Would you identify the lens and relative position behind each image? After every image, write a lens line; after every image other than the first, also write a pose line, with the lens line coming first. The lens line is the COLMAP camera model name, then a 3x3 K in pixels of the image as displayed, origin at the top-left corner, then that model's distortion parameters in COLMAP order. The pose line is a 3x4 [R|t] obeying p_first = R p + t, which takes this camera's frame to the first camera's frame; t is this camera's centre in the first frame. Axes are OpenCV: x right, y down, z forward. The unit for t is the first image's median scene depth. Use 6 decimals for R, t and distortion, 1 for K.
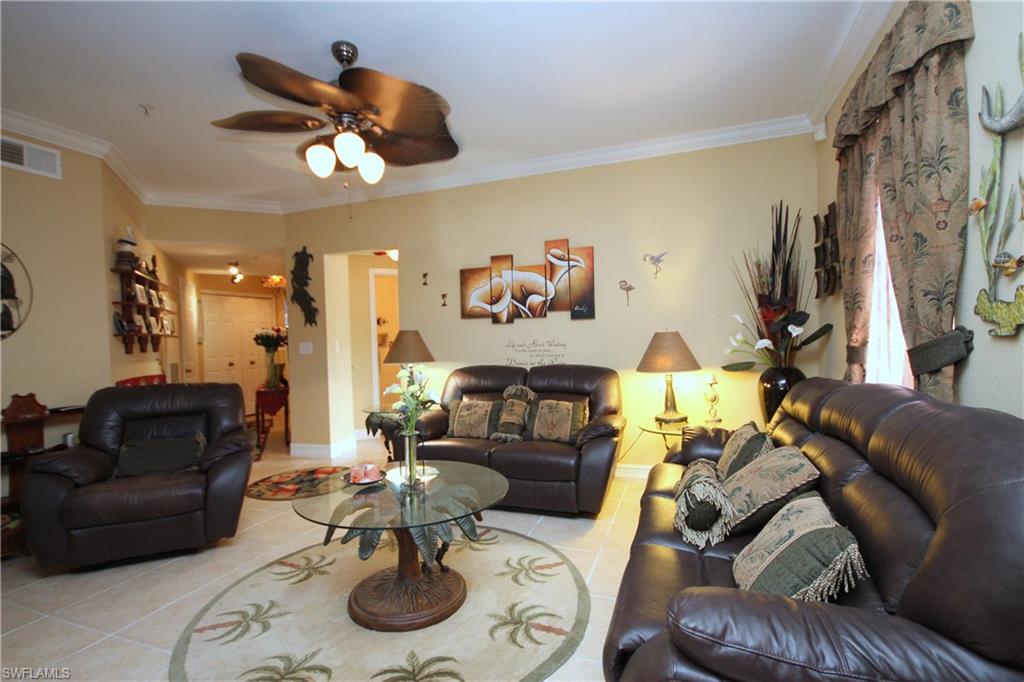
lens RADIAL K [[480.6, 0, 508.3], [0, 480.6, 348.5], [0, 0, 1]] dist [0.021086, -0.006815]
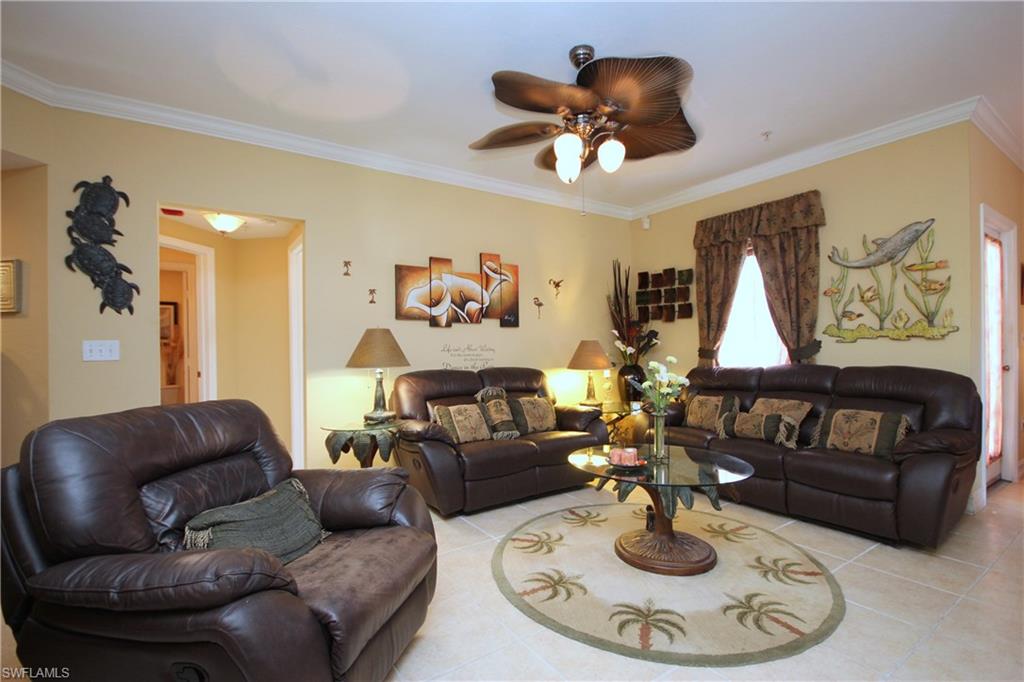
lens RADIAL K [[480.6, 0, 516.8], [0, 480.6, 347.3], [0, 0, 1]] dist [0.021086, -0.006815]
pose [[0.578567, 0.021451, 0.815353, -0.738026], [0.010543, 0.999374, -0.033774, 0.024094], [-0.815567, 0.028136, 0.577979, 0.317578]]
